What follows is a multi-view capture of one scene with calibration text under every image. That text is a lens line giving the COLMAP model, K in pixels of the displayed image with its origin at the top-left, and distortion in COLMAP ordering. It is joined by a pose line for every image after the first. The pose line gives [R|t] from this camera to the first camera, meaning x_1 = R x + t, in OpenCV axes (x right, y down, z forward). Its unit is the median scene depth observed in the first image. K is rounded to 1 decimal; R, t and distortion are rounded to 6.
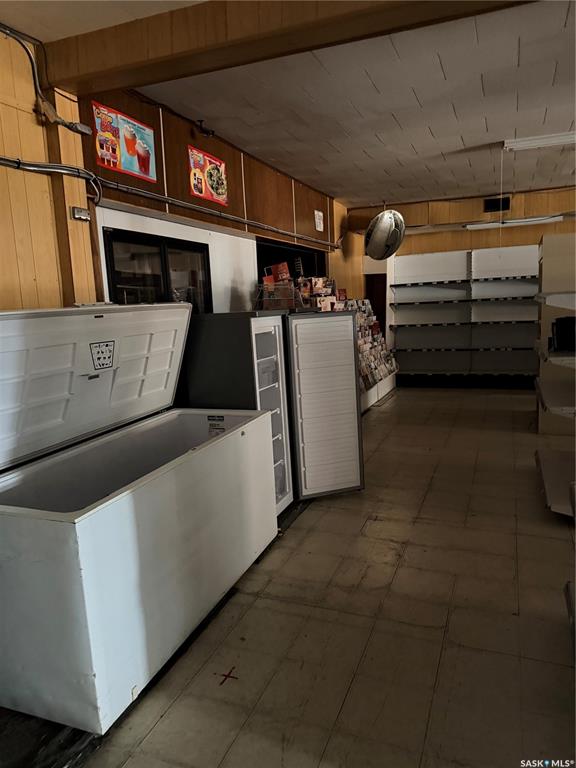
lens RADIAL K [[536.7, 0, 279.5], [0, 536.7, 381.7], [0, 0, 1]] dist [0.140311, -0.262047]
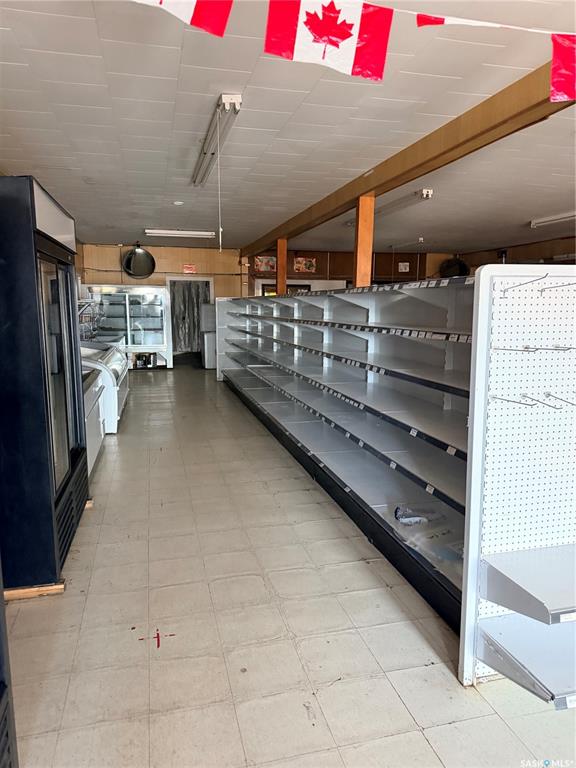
lens RADIAL K [[536.7, 0, 279.5], [0, 536.7, 381.7], [0, 0, 1]] dist [0.140311, -0.262047]
pose [[0.579252, 0.156746, -0.799936, 2.850746], [-0.146974, 0.985338, 0.086647, 0.055869], [0.801789, 0.067380, 0.593796, -1.123683]]
